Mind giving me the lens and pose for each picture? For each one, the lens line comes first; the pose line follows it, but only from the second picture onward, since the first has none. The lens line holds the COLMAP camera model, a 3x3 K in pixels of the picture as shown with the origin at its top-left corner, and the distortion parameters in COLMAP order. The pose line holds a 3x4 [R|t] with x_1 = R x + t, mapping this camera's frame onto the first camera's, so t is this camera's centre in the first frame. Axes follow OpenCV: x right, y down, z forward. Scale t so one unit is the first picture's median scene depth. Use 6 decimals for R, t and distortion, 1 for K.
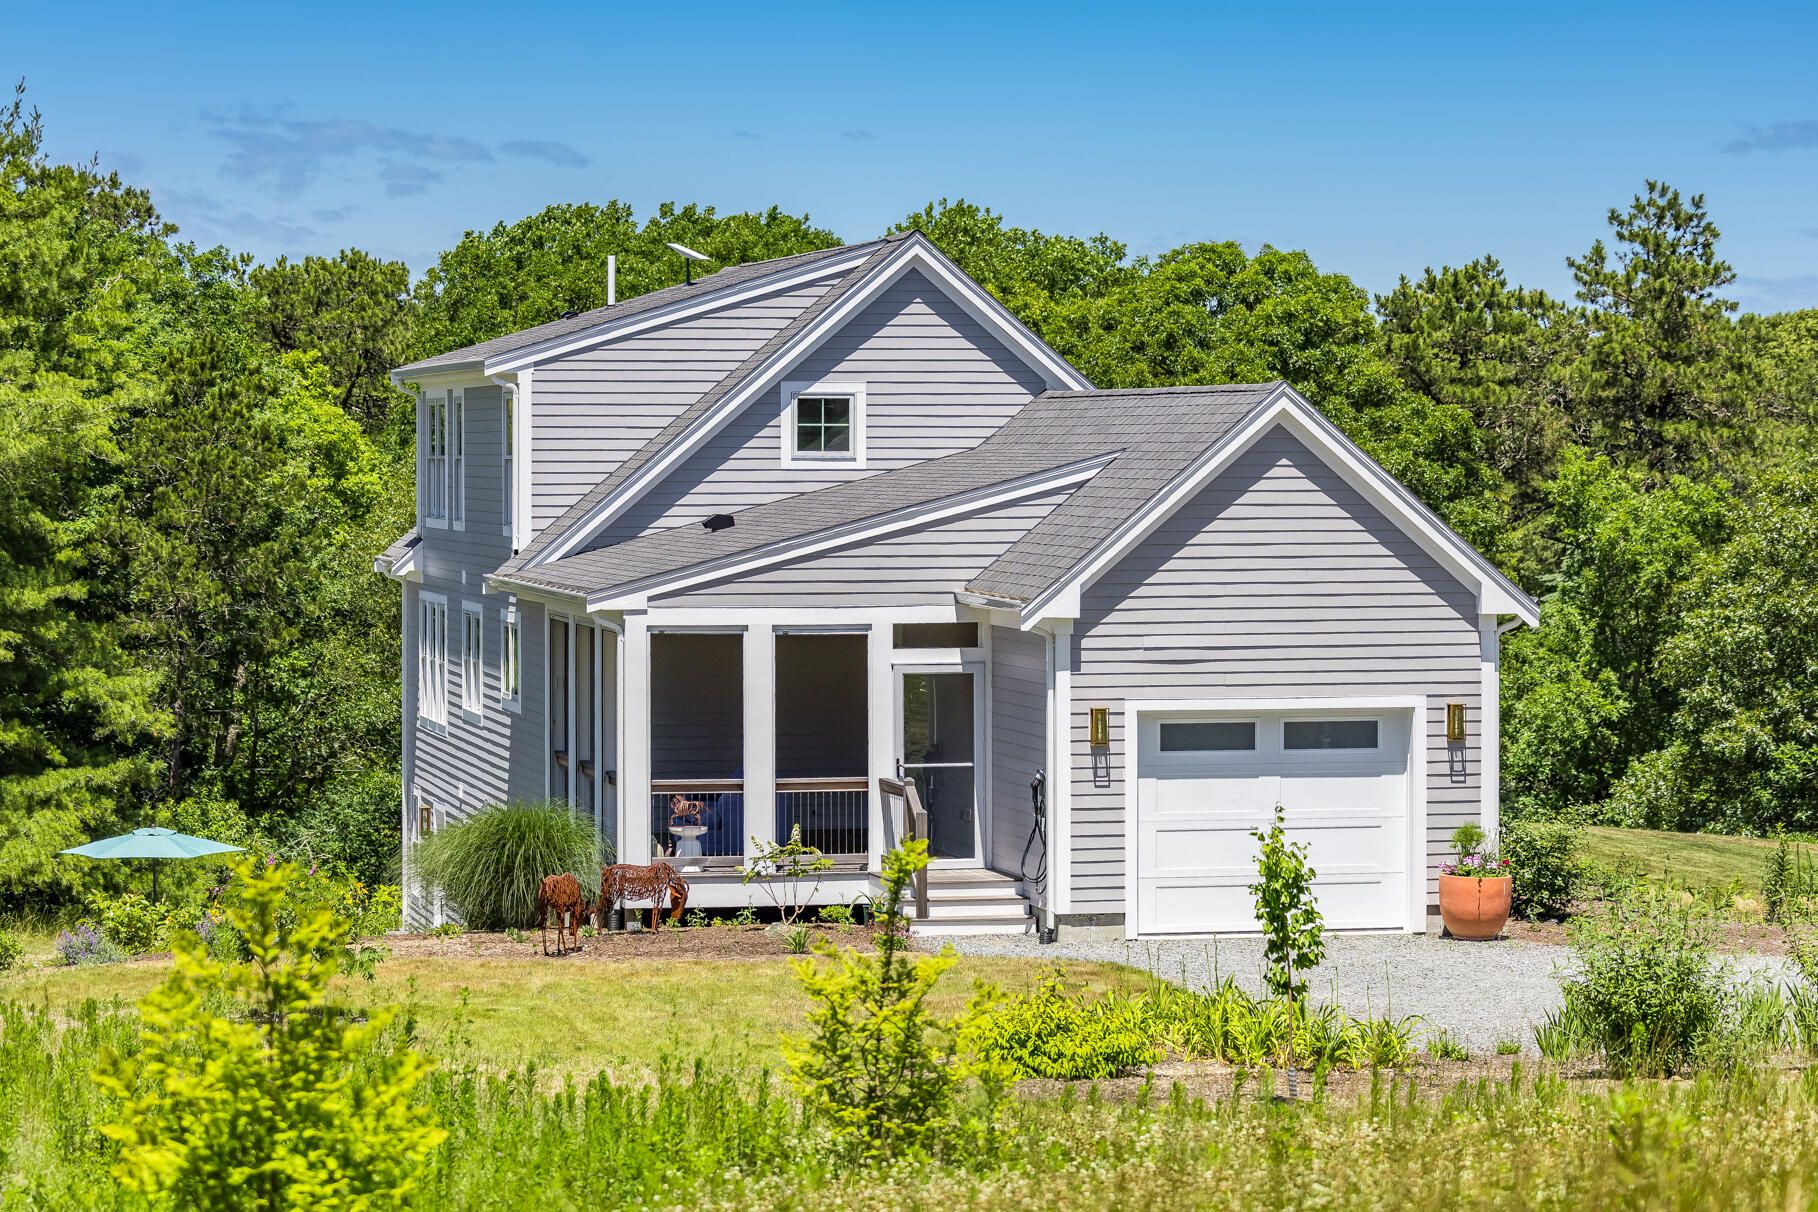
lens RADIAL K [[4645.9, 0, 909.0], [0, 4645.9, 605.1], [0, 0, 1]] dist [-0.019329, 0.000000]
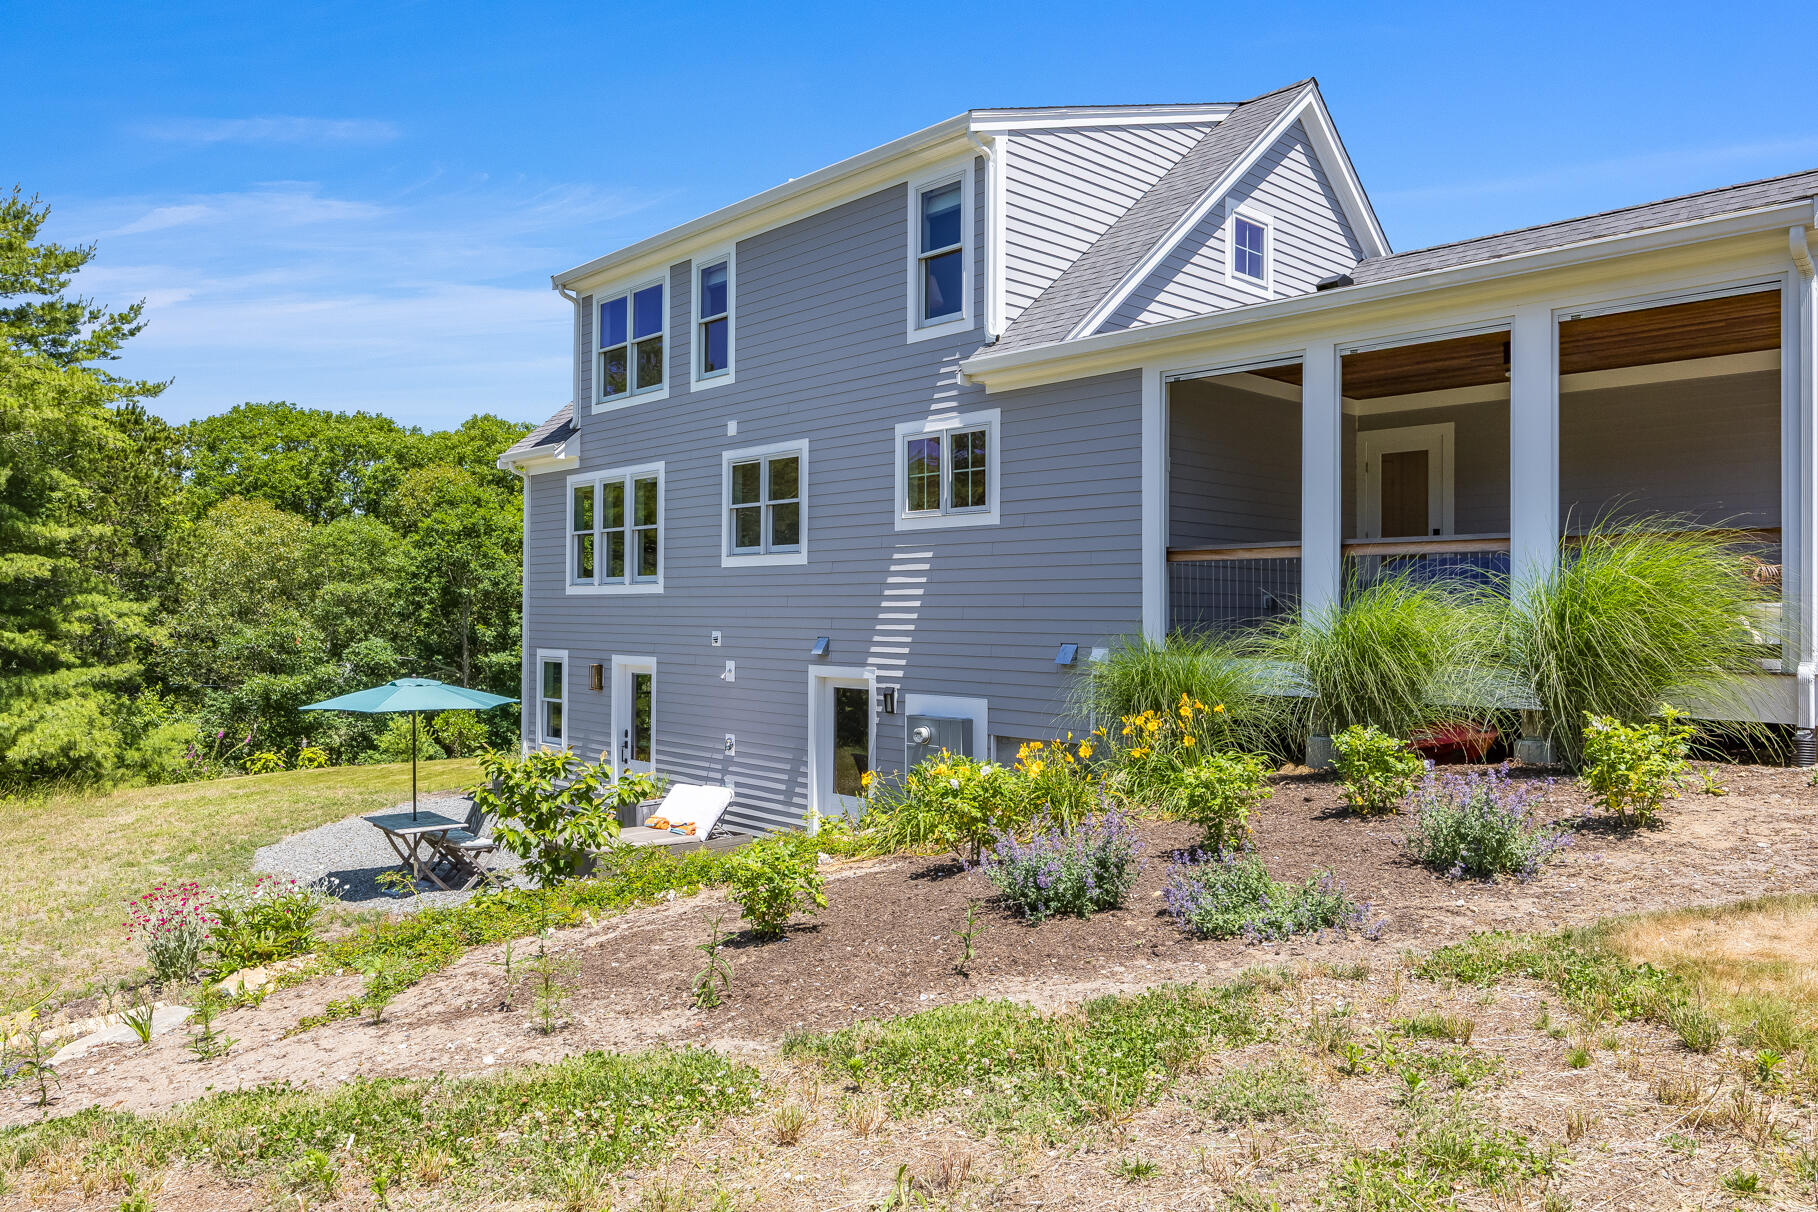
lens RADIAL K [[1285.4, 0, 909.5], [0, 1285.4, 599.1], [0, 0, 1]] dist [-0.006832, 0.001641]
pose [[0.874521, 0.015484, 0.484741, -0.215224], [0.007810, 0.998911, -0.045998, 0.048444], [-0.484925, 0.044013, 0.873448, 0.800289]]
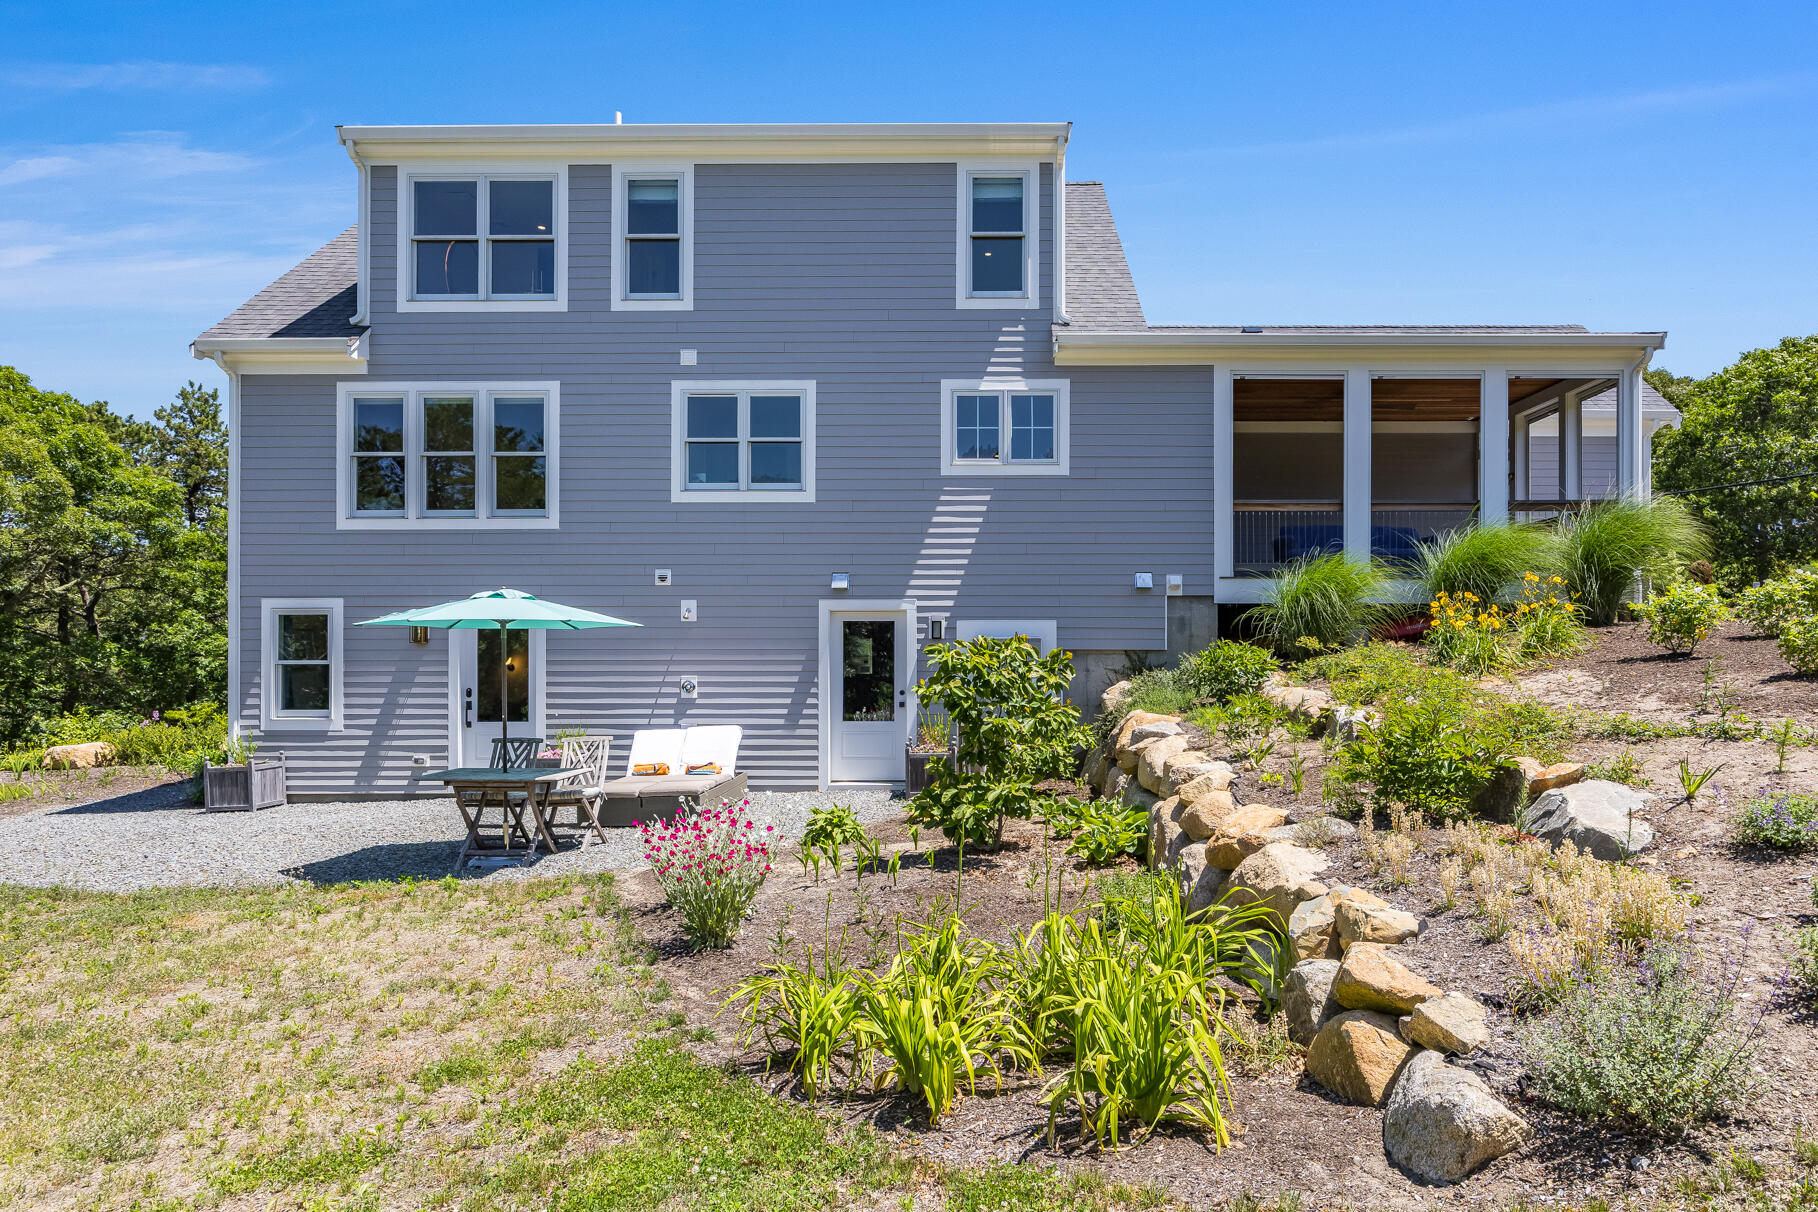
lens RADIAL K [[1053.6, 0, 908.9], [0, 1053.6, 616.0], [0, 0, 1]] dist [-0.007122, -0.000604]
pose [[0.242686, -0.000252, 0.970105, -0.325070], [0.036204, 0.999306, -0.008797, 0.056240], [-0.969429, 0.037256, 0.242527, 0.981042]]
